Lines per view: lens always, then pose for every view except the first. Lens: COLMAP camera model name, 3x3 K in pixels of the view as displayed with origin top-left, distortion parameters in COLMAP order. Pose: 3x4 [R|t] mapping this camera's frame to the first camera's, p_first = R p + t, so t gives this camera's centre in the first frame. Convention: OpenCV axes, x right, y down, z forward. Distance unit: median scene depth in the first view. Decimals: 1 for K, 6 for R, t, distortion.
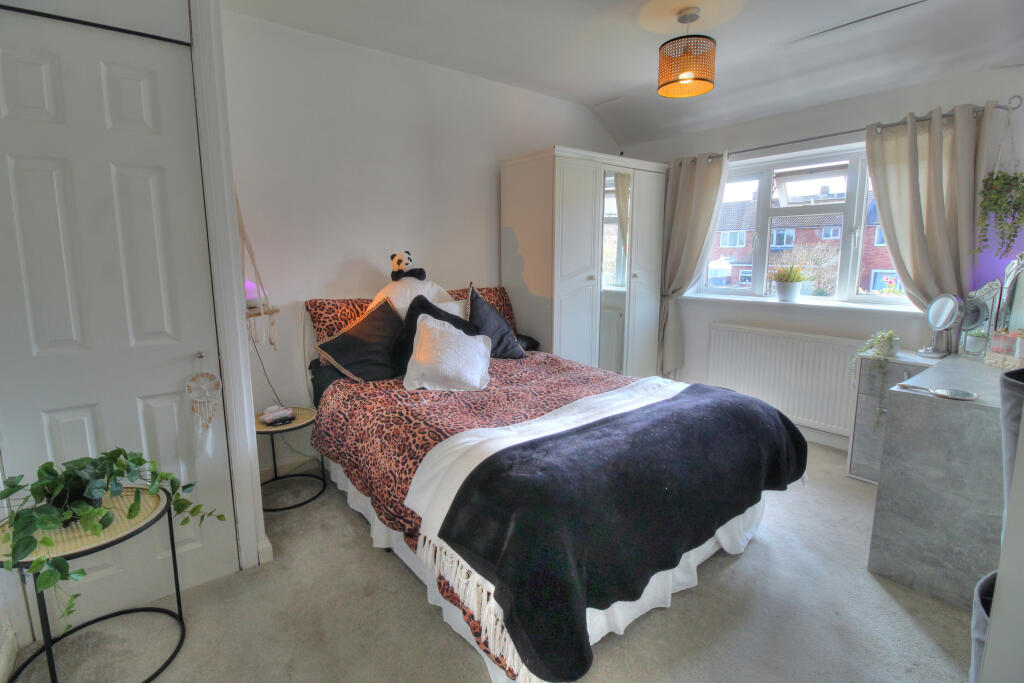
lens RADIAL K [[478.2, 0, 509.6], [0, 478.2, 334.6], [0, 0, 1]] dist [-0.009258, -0.007441]
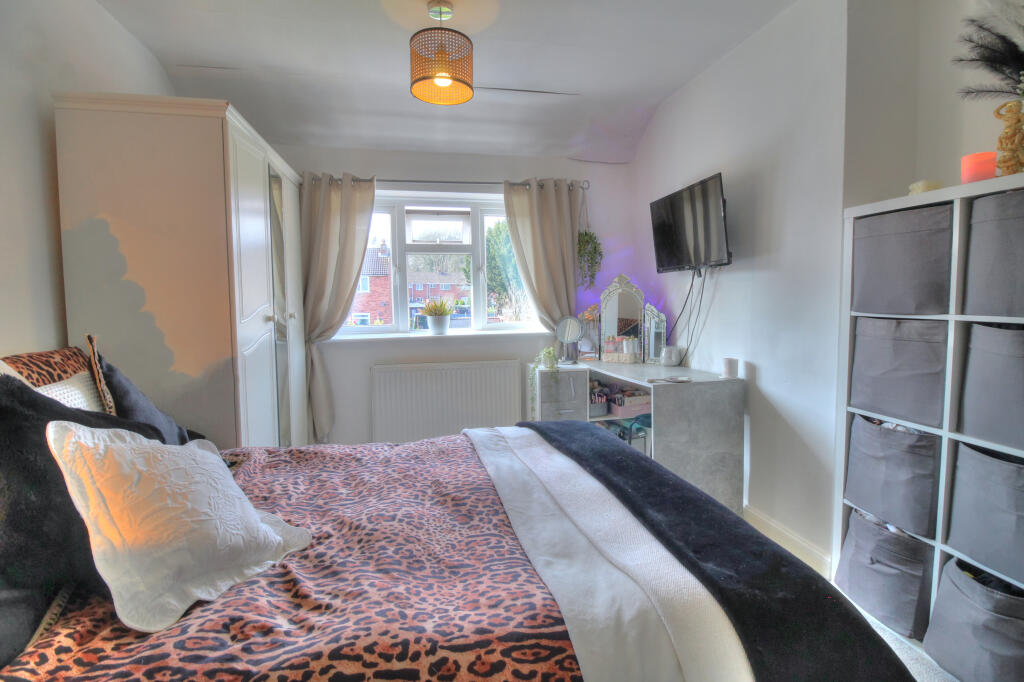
lens RADIAL K [[478.2, 0, 511.8], [0, 478.2, 341.6], [0, 0, 1]] dist [-0.009258, -0.007441]
pose [[0.426062, -0.080765, 0.901082, -0.350402], [0.158646, 0.987244, 0.013474, -0.053527], [-0.890675, 0.137212, 0.433440, 0.509365]]
